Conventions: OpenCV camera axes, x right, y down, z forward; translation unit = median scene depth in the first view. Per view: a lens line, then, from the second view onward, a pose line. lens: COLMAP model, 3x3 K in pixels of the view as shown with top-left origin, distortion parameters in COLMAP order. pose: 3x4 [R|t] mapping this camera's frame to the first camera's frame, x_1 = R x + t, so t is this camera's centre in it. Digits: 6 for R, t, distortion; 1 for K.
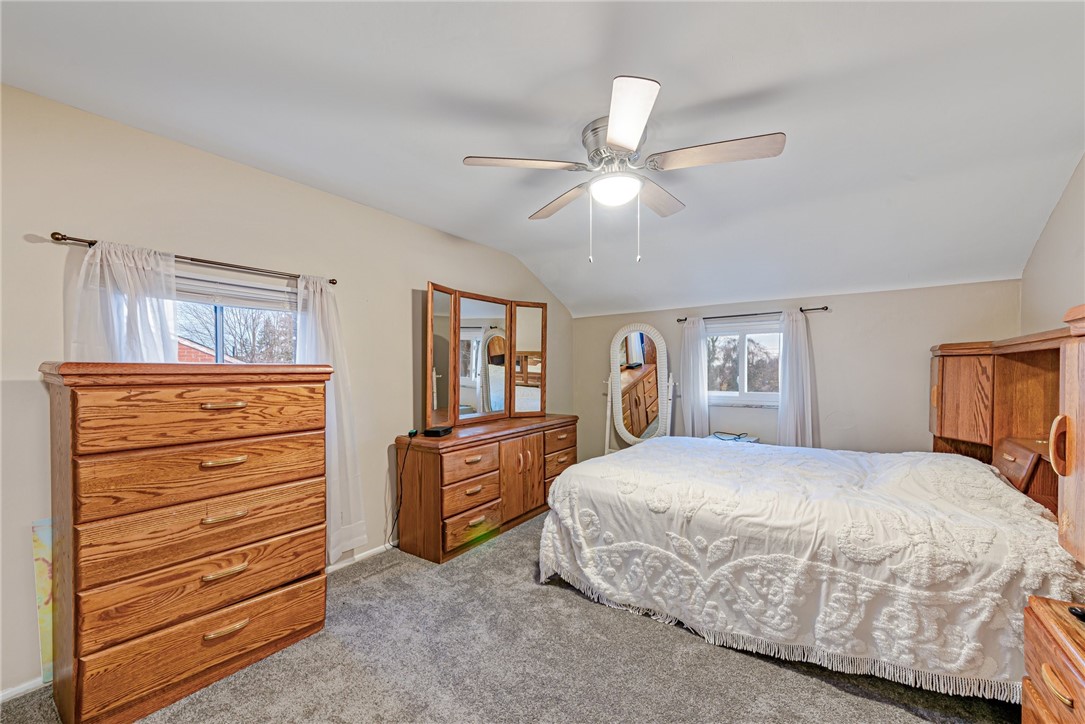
lens RADIAL K [[425.6, 0, 537.6], [0, 425.6, 364.8], [0, 0, 1]] dist [-0.000904, -0.000573]
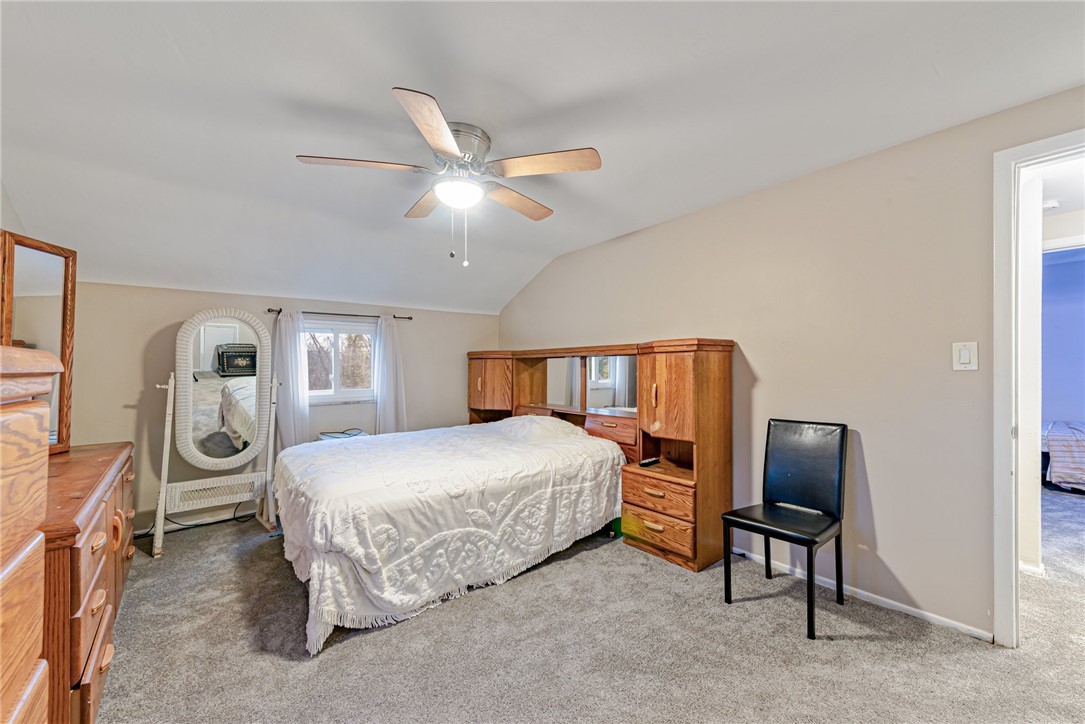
lens RADIAL K [[425.6, 0, 537.6], [0, 425.6, 364.8], [0, 0, 1]] dist [-0.000904, -0.000573]
pose [[0.277813, 0.005860, 0.960617, -0.712513], [-0.003159, 0.999982, -0.005186, 0.015172], [-0.960630, -0.001594, 0.277827, 0.509130]]
